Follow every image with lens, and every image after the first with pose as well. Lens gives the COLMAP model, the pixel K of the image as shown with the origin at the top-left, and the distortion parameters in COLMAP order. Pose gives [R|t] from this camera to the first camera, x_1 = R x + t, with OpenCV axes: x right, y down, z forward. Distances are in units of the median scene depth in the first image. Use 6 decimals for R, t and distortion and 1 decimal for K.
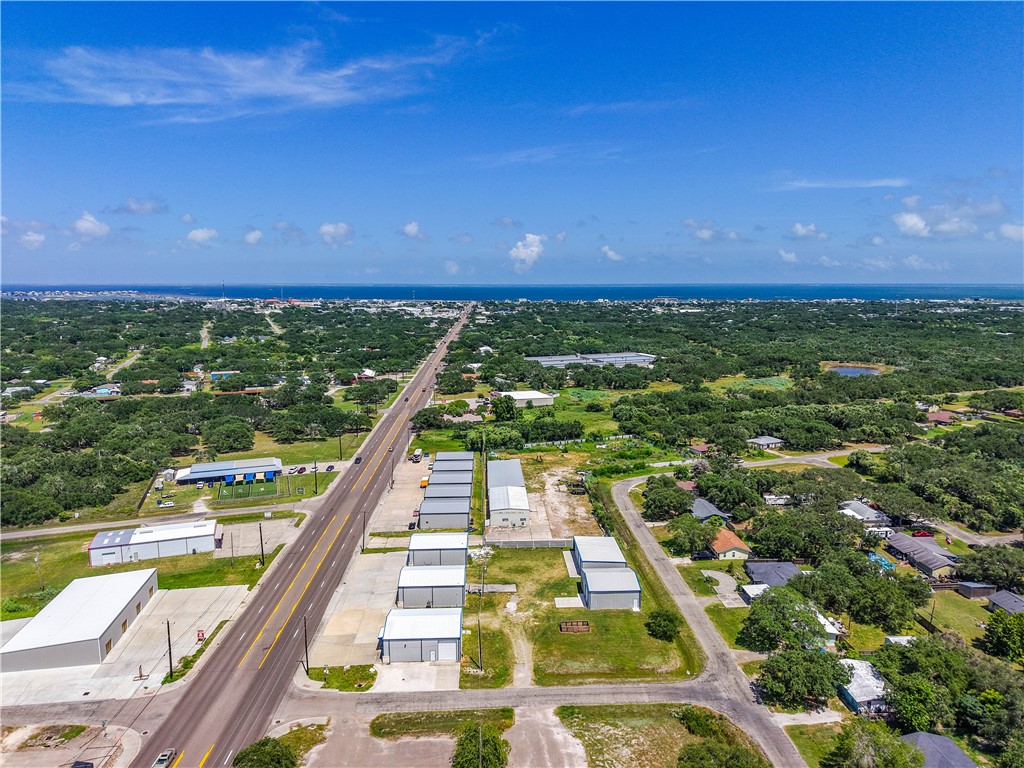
lens RADIAL K [[685.2, 0, 514.6], [0, 685.2, 384.2], [0, 0, 1]] dist [0.039771, -0.038237]
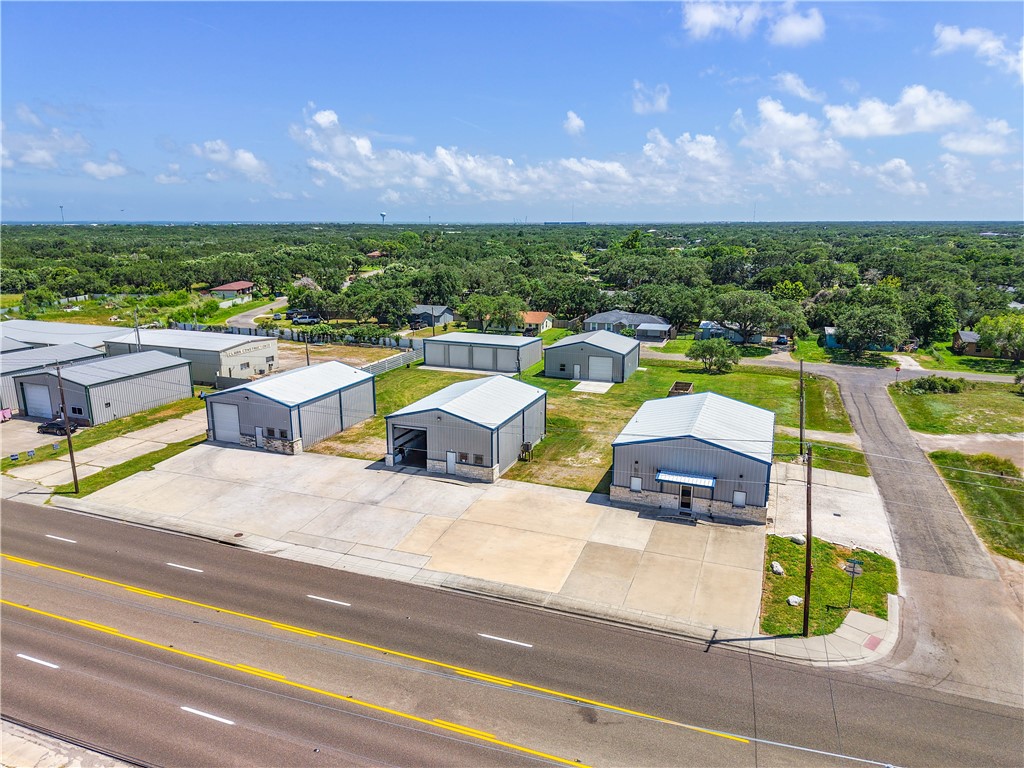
lens RADIAL K [[693.7, 0, 512.3], [0, 693.7, 359.3], [0, 0, 1]] dist [0.007284, -0.003770]
pose [[0.404207, -0.183666, 0.896037, -0.322996], [0.139090, 0.980582, 0.138252, 0.129098], [-0.904030, 0.068748, 0.421904, 0.523778]]
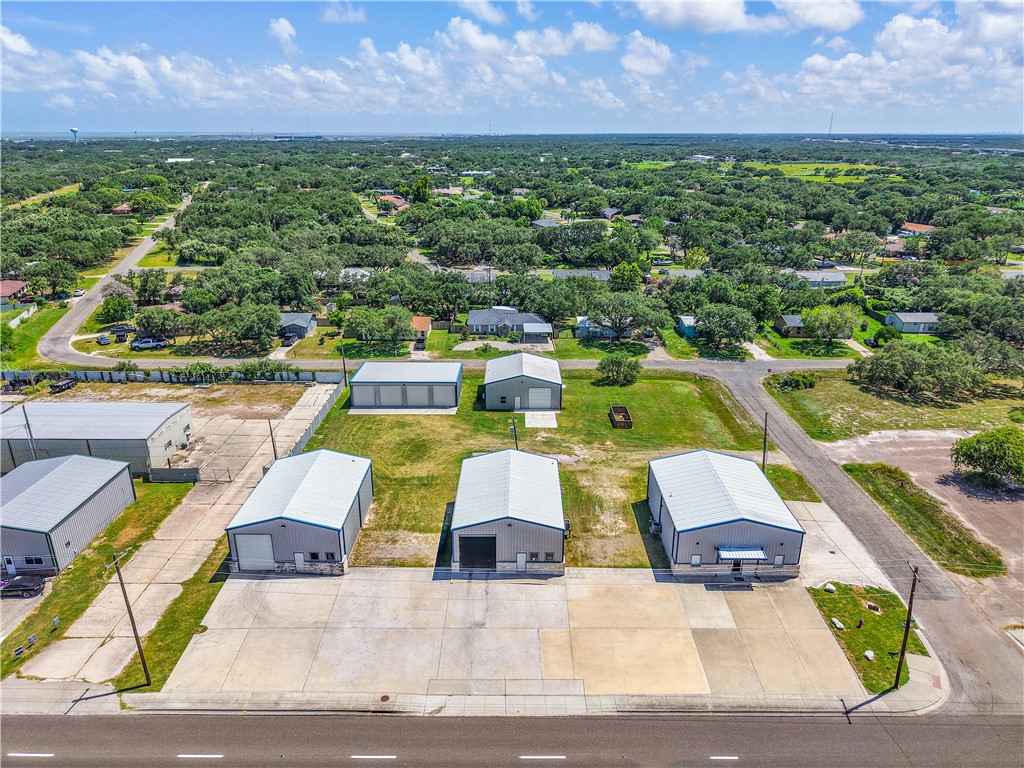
lens RADIAL K [[701.5, 0, 511.7], [0, 701.5, 362.0], [0, 0, 1]] dist [0.005487, -0.001438]
pose [[0.050919, -0.316704, 0.947157, -0.348659], [0.150946, 0.939933, 0.306174, 0.037741], [-0.987230, 0.127379, 0.095665, 0.622529]]
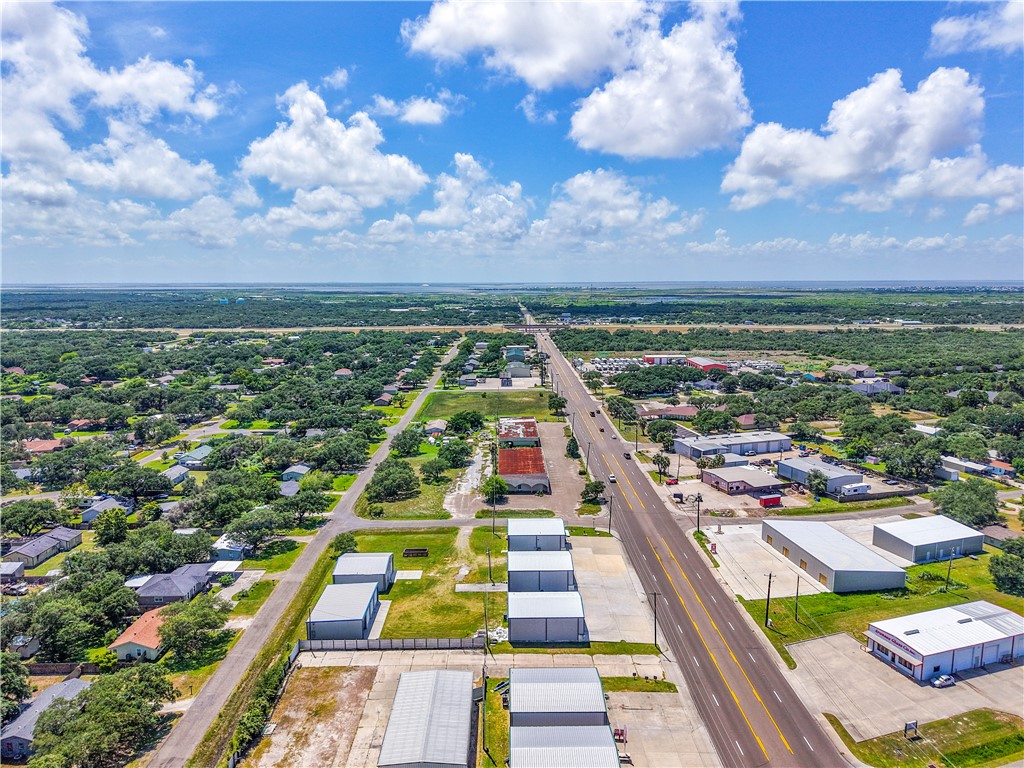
lens RADIAL K [[684.1, 0, 512.4], [0, 684.1, 370.0], [0, 0, 1]] dist [0.039840, -0.049696]
pose [[-0.999539, 0.000439, 0.030353, -0.072442], [0.008991, 0.959314, 0.282197, -0.180541], [-0.028994, 0.282340, -0.958876, 1.244430]]
